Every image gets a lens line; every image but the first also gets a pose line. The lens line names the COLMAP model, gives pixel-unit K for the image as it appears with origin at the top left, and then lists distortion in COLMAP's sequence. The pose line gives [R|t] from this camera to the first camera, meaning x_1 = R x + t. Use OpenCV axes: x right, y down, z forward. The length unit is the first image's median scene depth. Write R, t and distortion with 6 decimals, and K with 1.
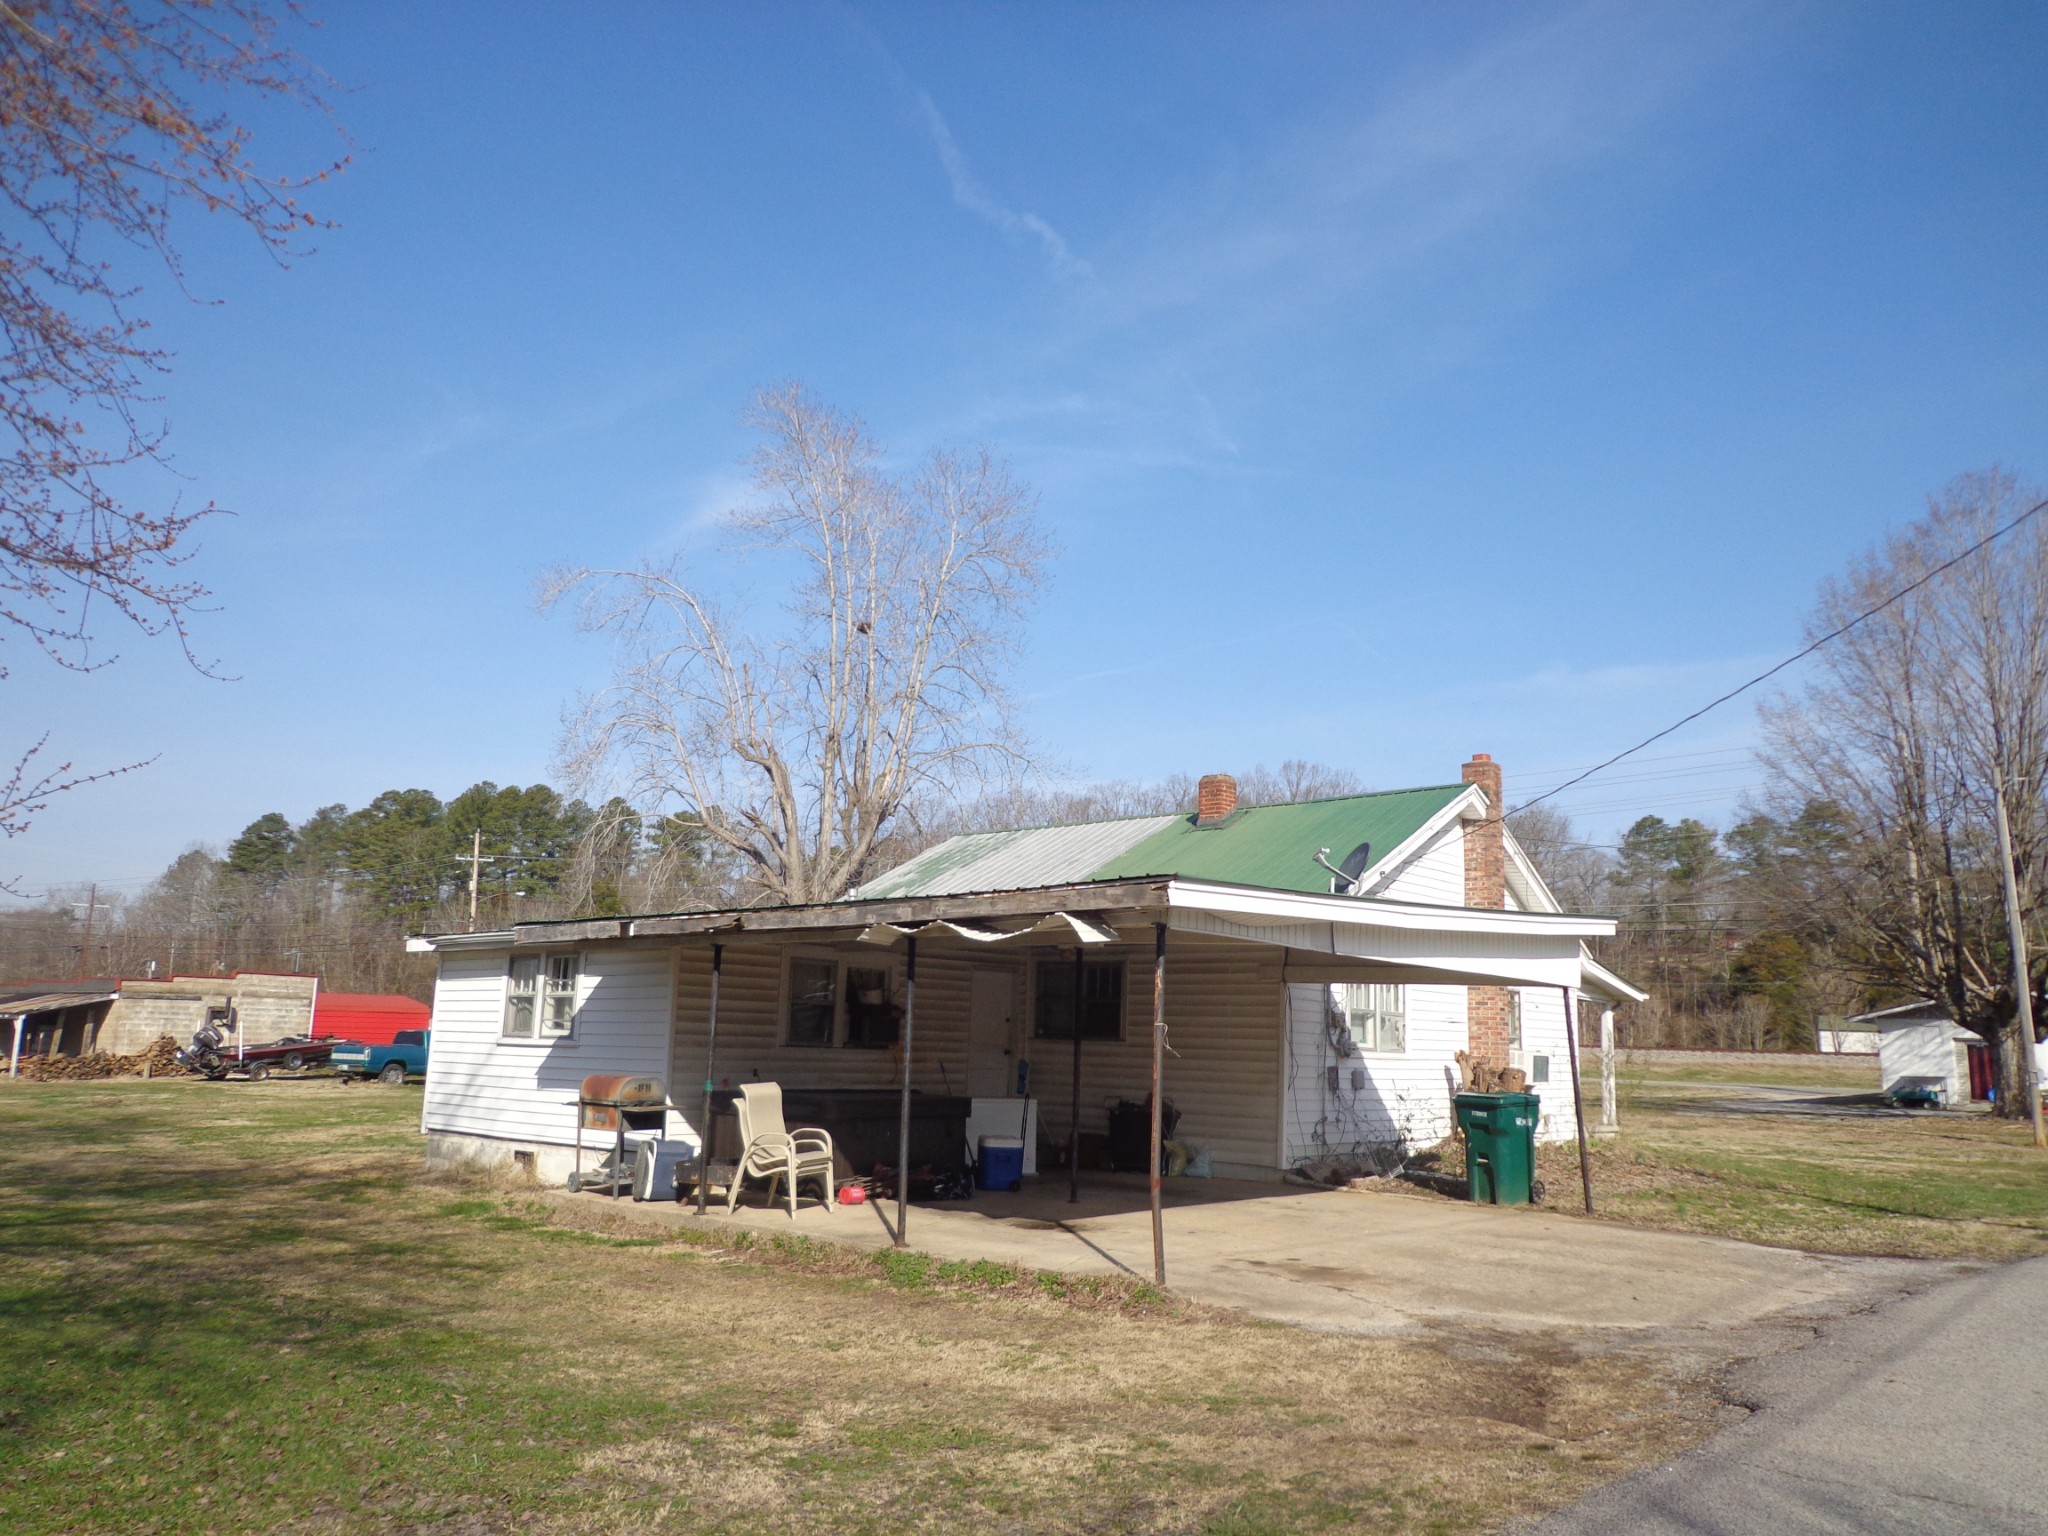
lens RADIAL K [[1456.5, 0, 1024.0], [0, 1456.5, 768.0], [0, 0, 1]] dist [0.012998, 0.002155]
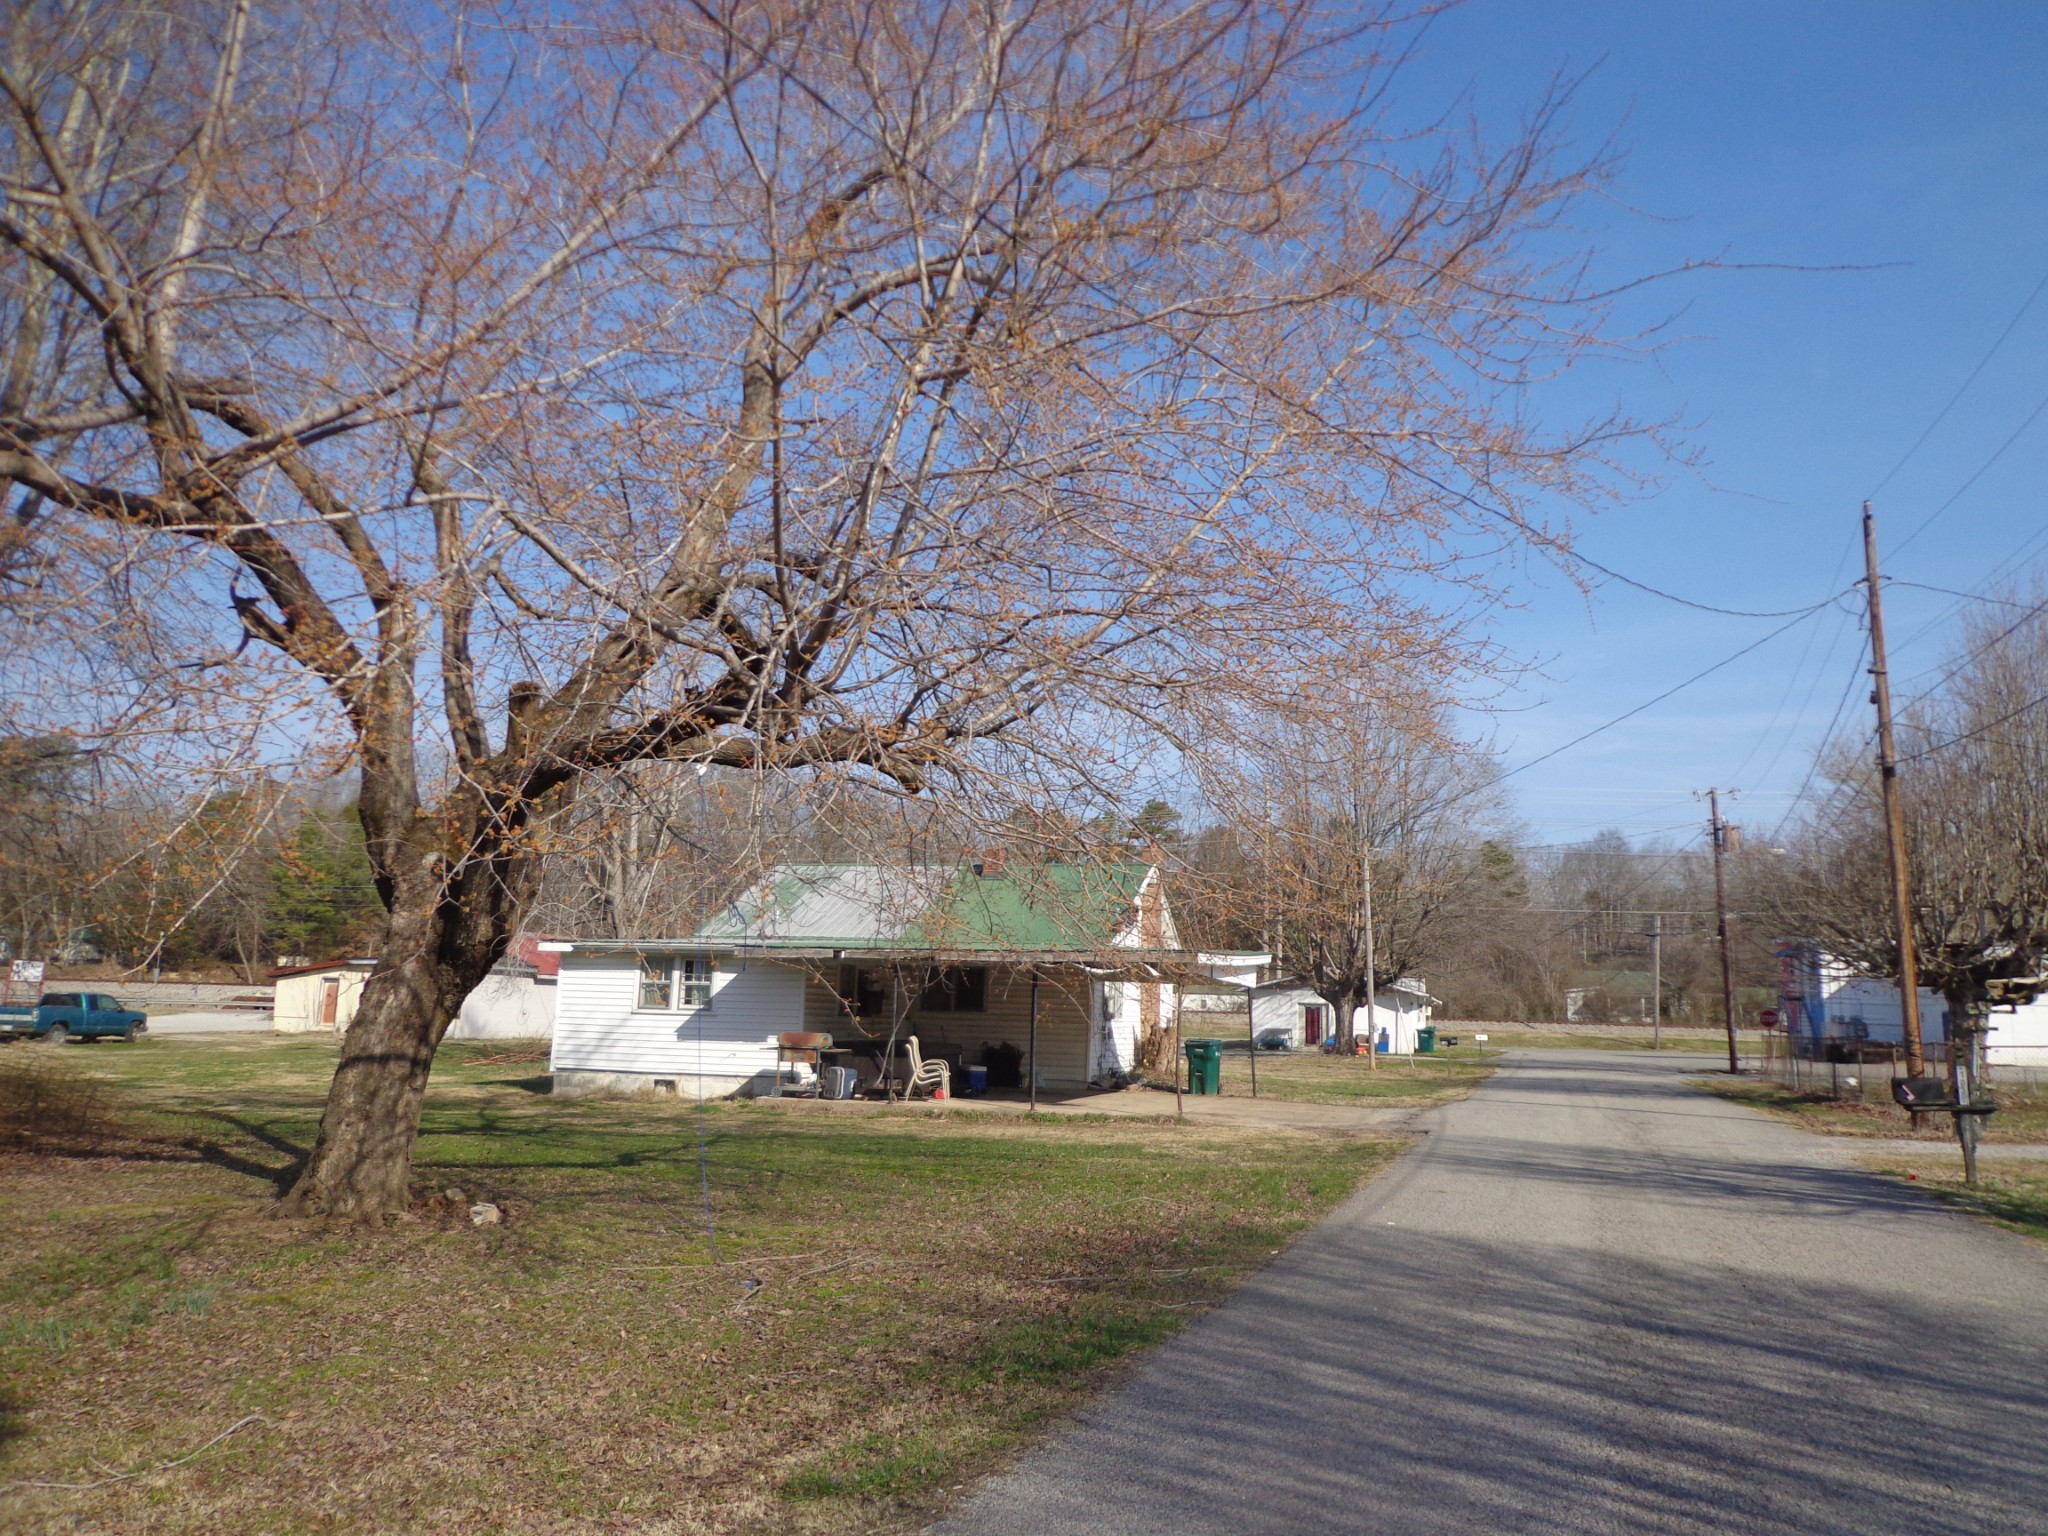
lens RADIAL K [[1456.5, 0, 1024.0], [0, 1456.5, 768.0], [0, 0, 1]] dist [0.012998, 0.002155]
pose [[0.912109, 0.068746, 0.404142, -0.651488], [-0.080785, 0.996649, 0.012791, -0.133220], [-0.401909, -0.044315, 0.914607, -0.616294]]
